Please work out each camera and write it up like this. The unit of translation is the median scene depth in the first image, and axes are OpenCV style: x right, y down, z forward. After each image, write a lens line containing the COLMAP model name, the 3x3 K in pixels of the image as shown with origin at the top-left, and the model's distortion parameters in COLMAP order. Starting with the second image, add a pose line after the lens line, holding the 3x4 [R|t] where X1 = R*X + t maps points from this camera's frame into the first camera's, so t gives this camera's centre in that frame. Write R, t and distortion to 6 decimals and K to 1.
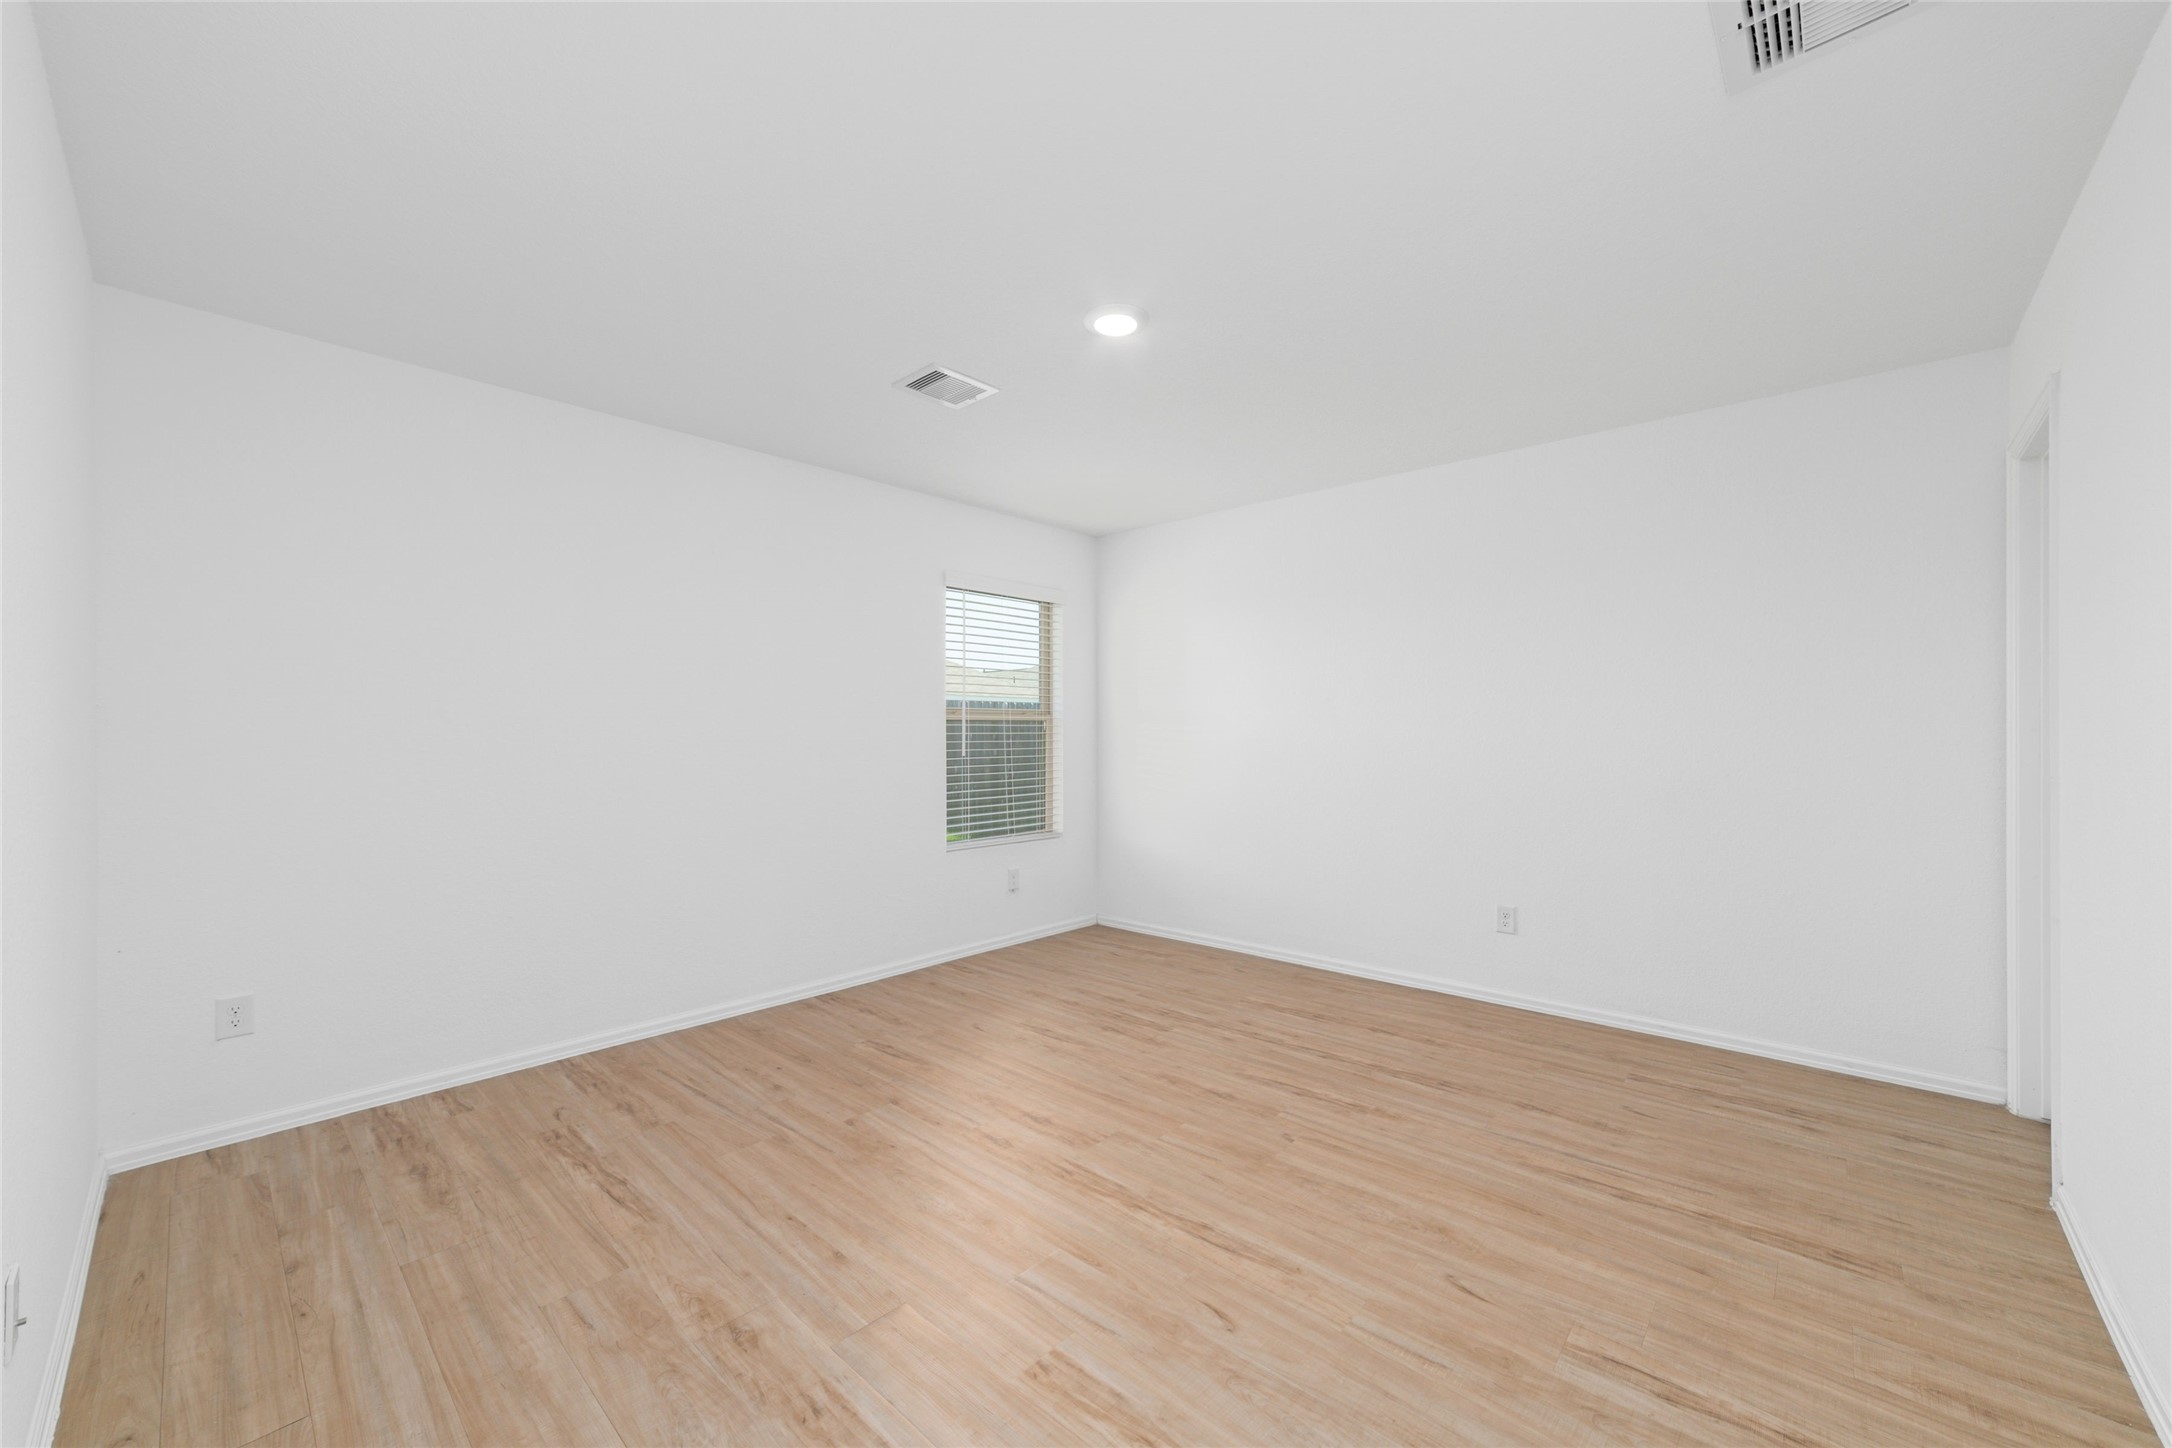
lens RADIAL K [[833.5, 0, 1082.2], [0, 833.5, 728.7], [0, 0, 1]] dist [-0.017409, 0.005862]
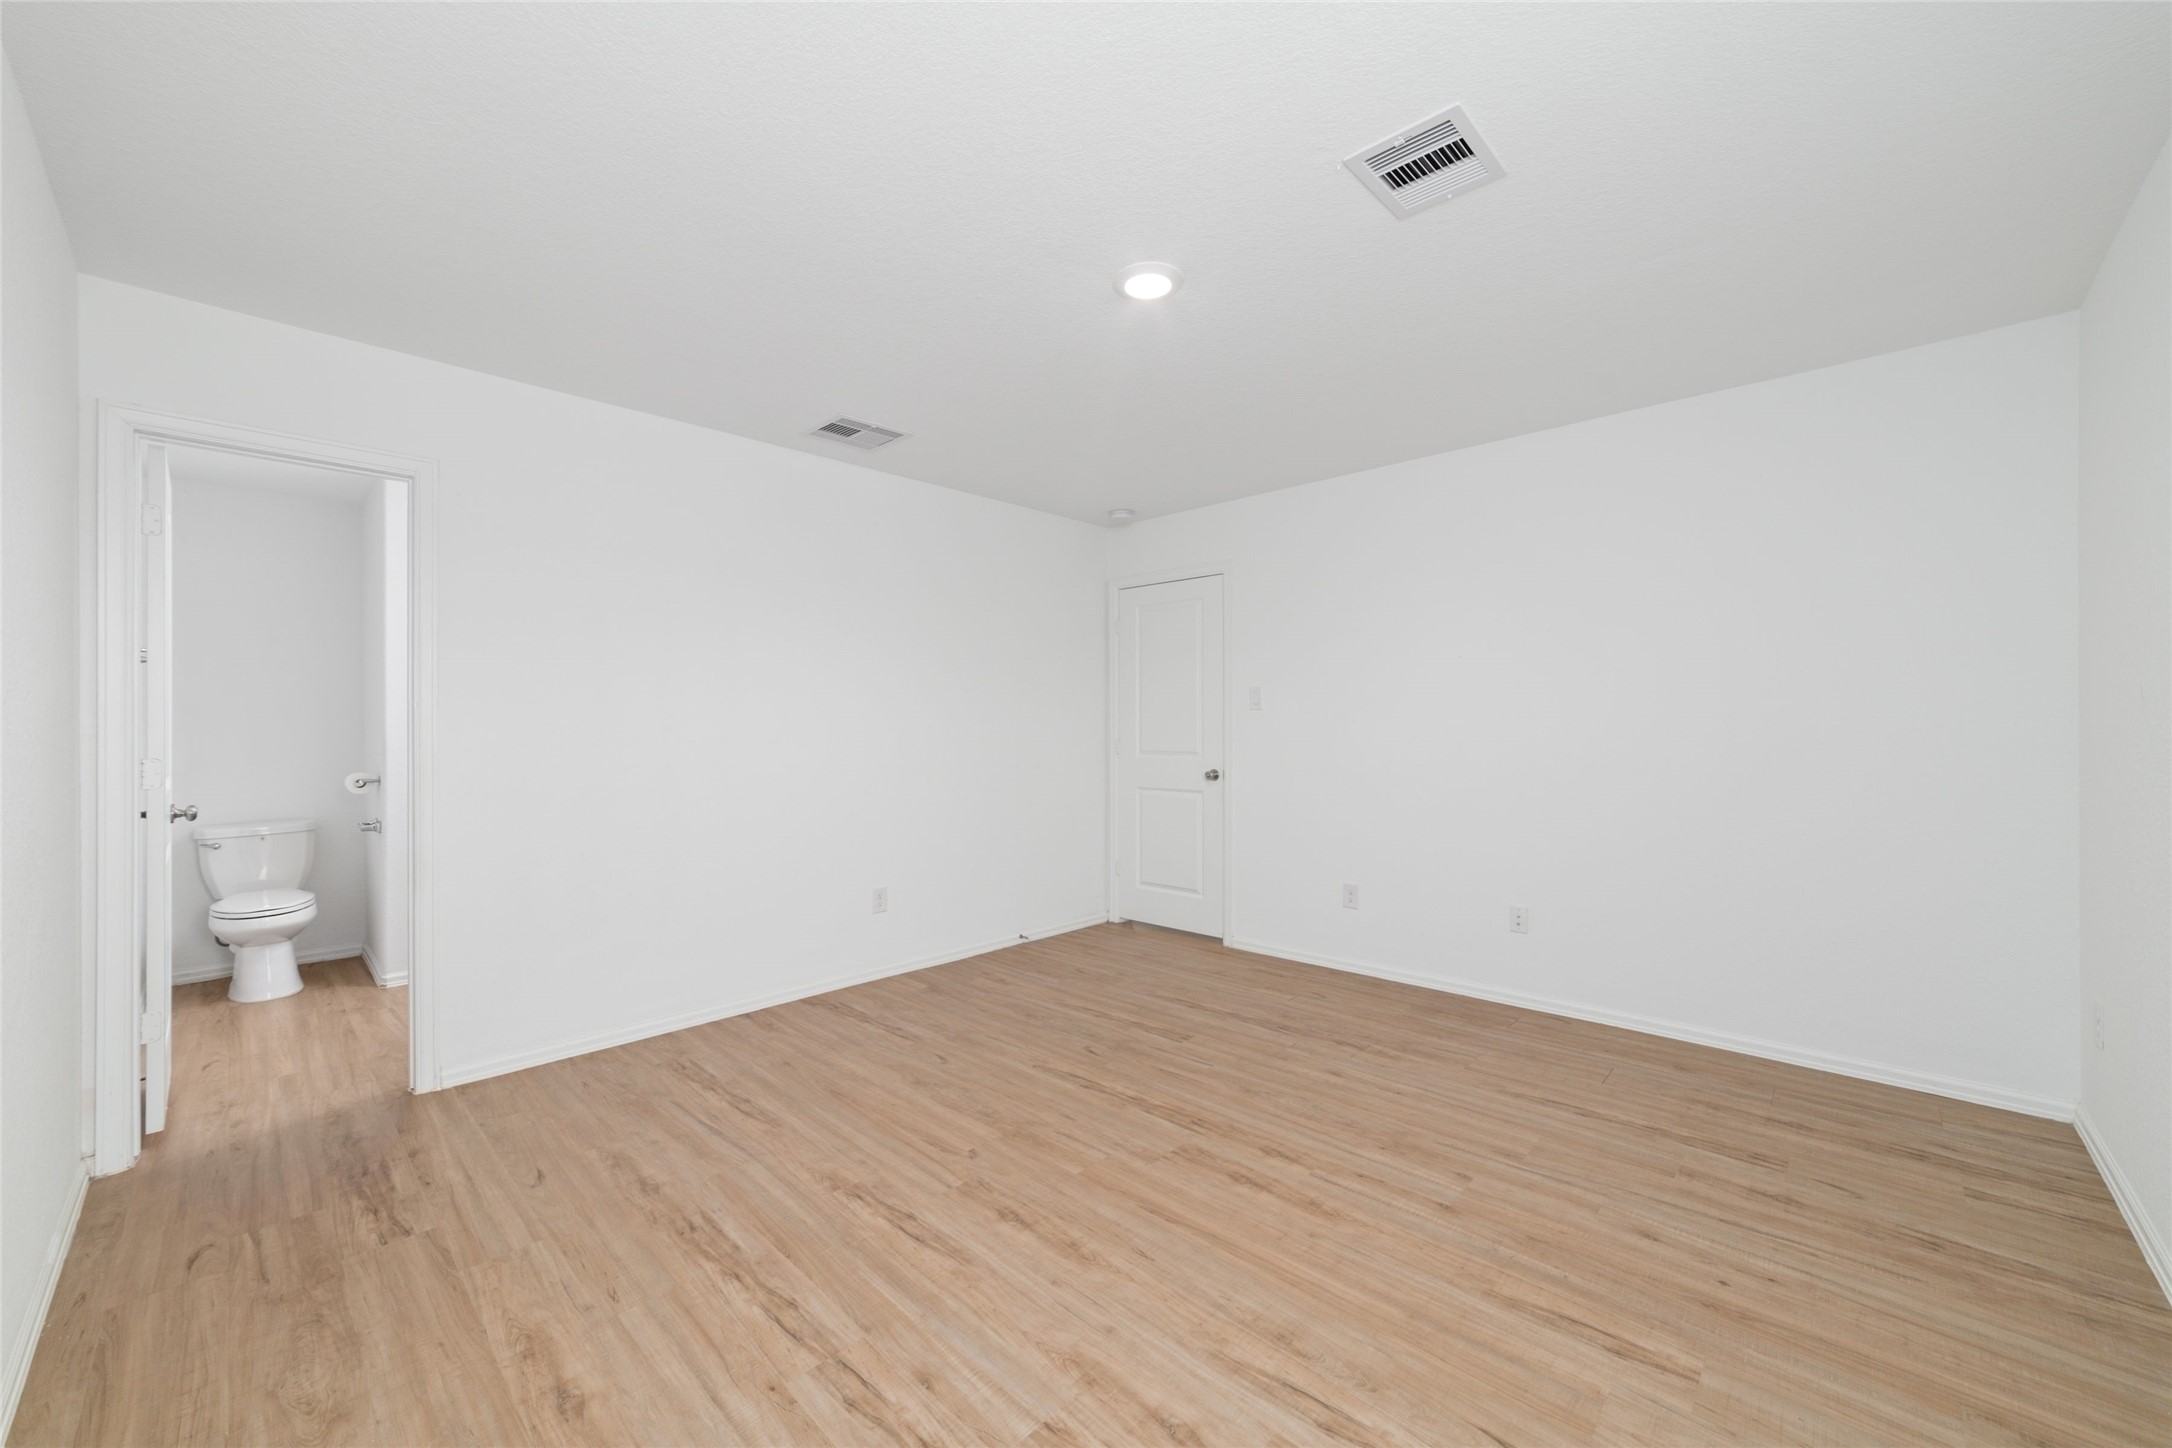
lens RADIAL K [[833.5, 0, 1082.2], [0, 833.5, 728.7], [0, 0, 1]] dist [-0.017409, 0.005862]
pose [[-0.999732, 0.007500, 0.021899, 0.099874], [0.007436, 0.999968, -0.003008, 0.010184], [-0.021921, -0.002844, -0.999756, 1.981908]]
